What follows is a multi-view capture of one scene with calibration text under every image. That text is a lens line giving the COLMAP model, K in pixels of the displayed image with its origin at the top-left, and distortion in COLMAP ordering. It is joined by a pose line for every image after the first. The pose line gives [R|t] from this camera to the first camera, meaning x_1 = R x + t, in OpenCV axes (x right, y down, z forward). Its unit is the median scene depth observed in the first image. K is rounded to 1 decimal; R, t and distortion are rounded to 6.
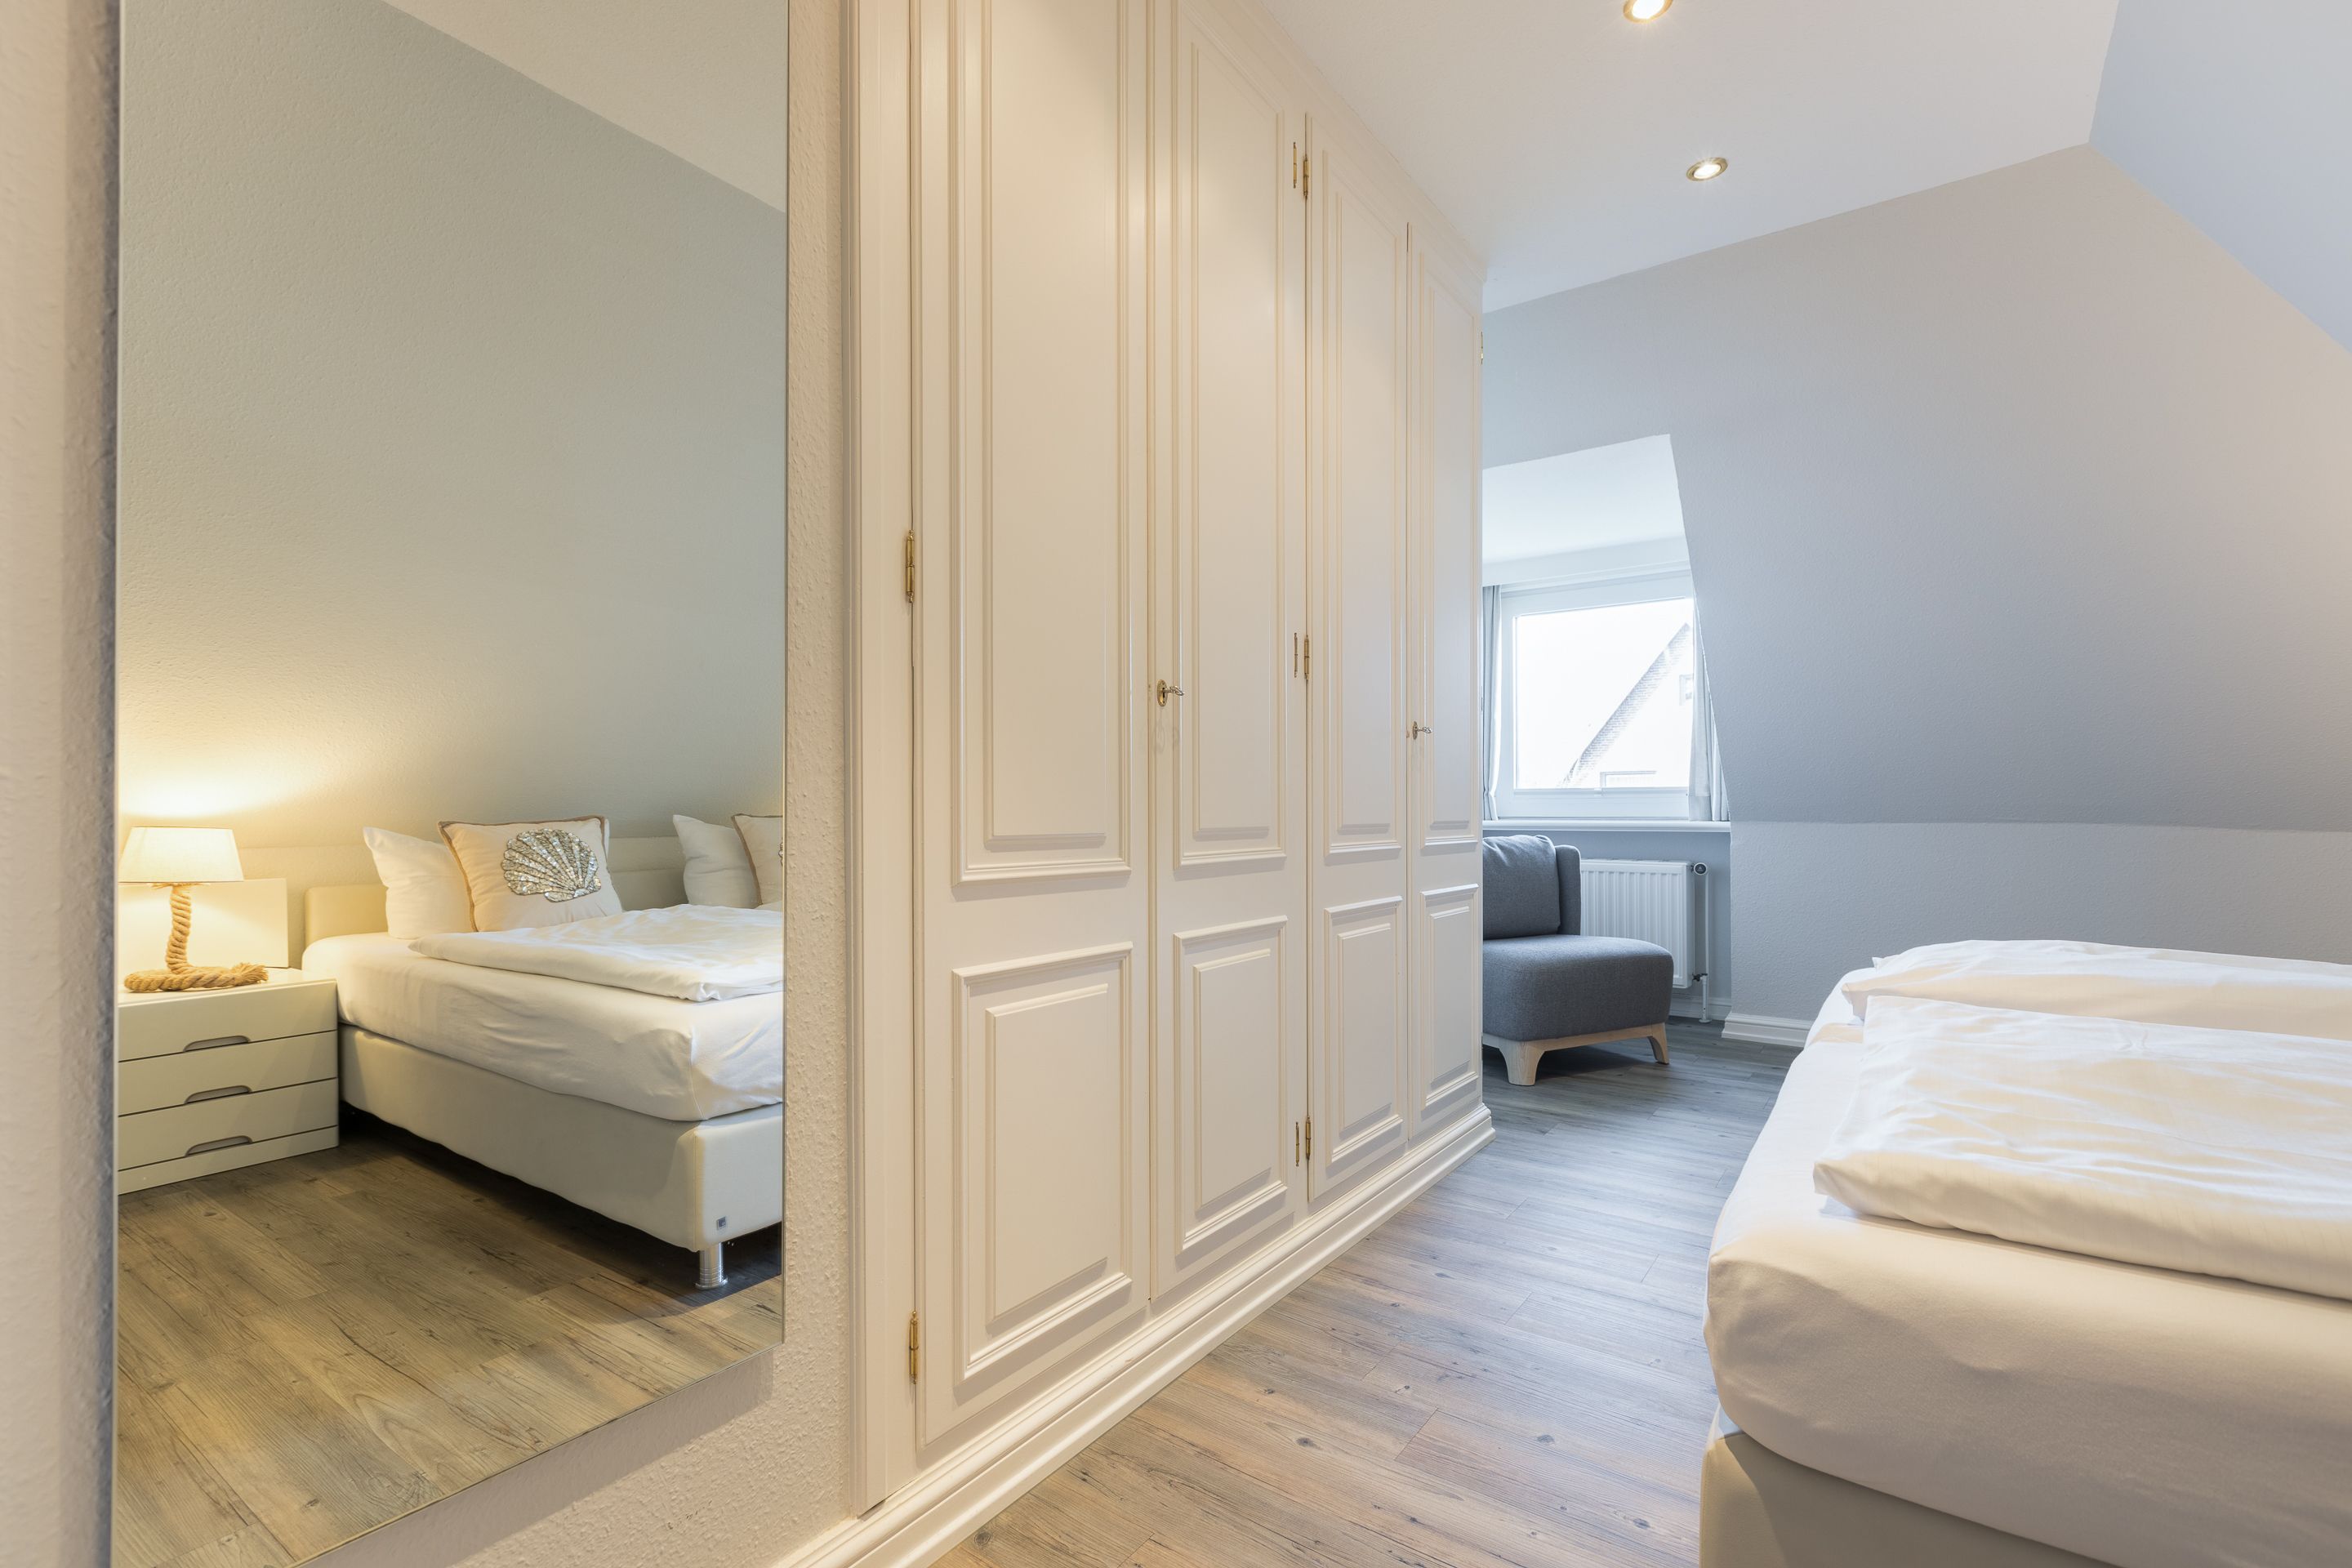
lens RADIAL K [[1074.0, 0, 1186.2], [0, 1074.0, 804.6], [0, 0, 1]] dist [-0.005303, -0.000047]
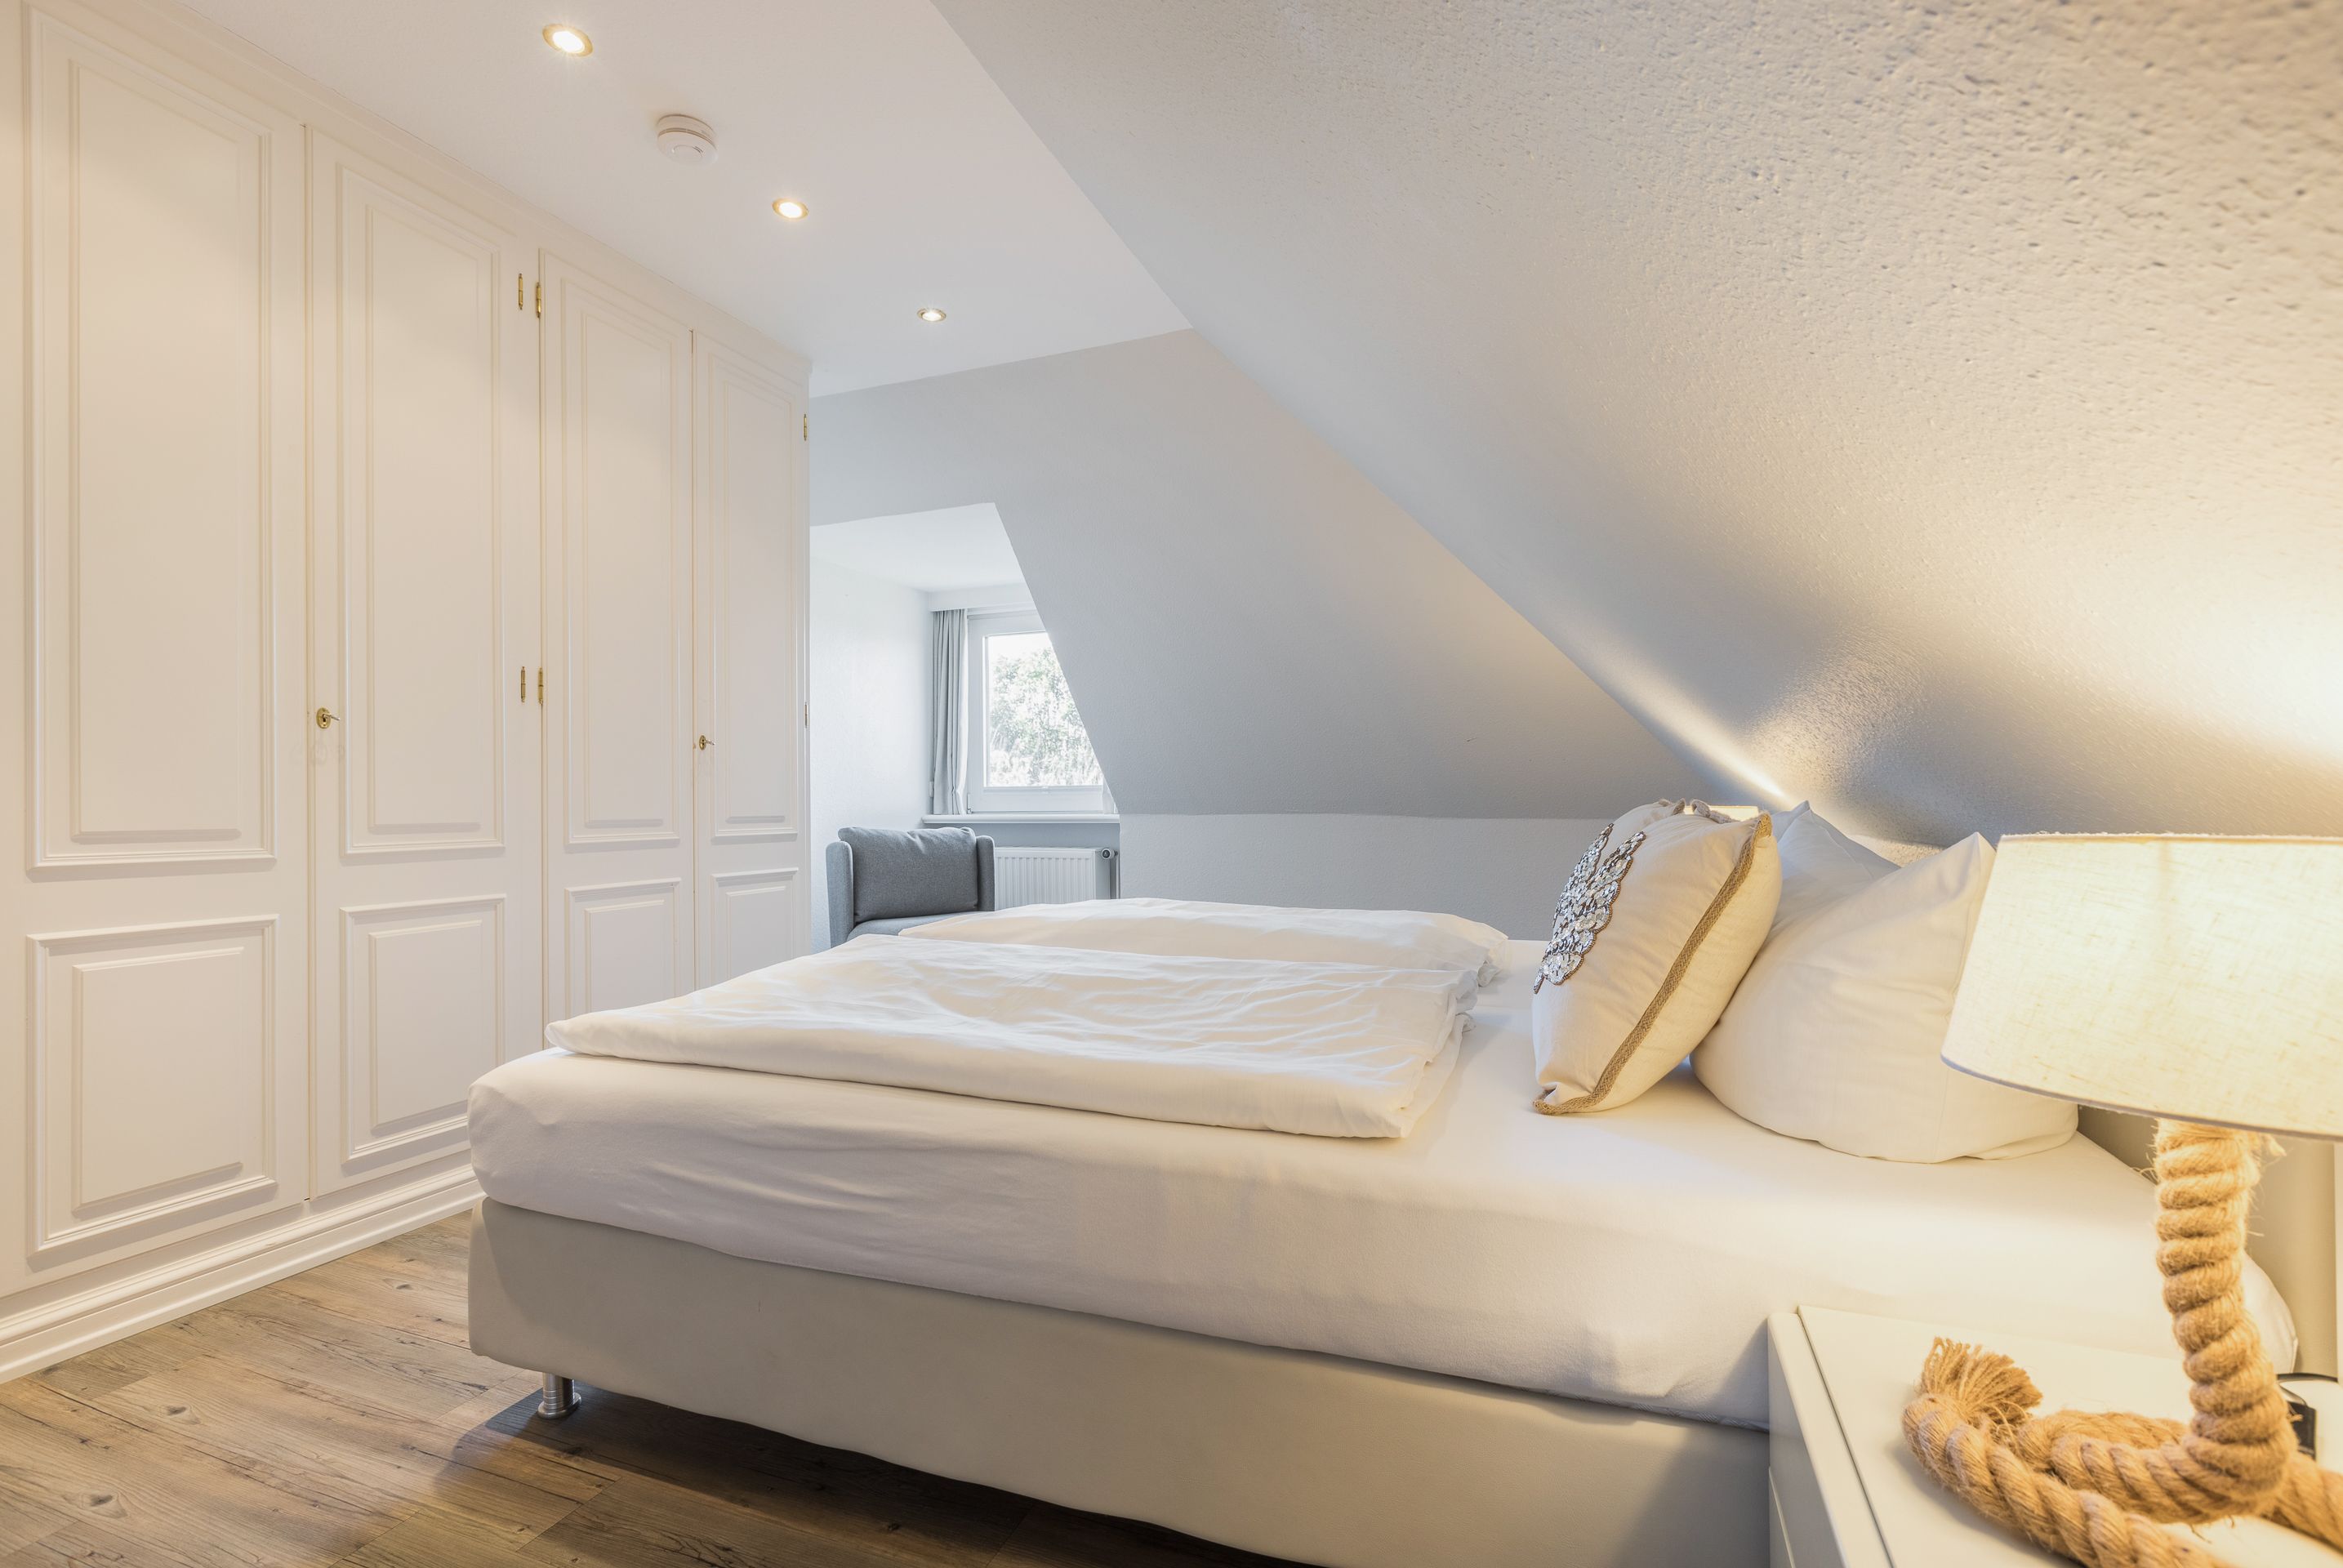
lens RADIAL K [[1069.9, 0, 1157.2], [0, 1069.9, 789.7], [0, 0, 1]] dist [-0.005303, -0.000047]
pose [[0.965178, 0.000051, 0.261594, 0.504866], [0.002002, 0.999969, -0.007581, -0.006420], [-0.261586, 0.007841, 0.965148, -0.396187]]
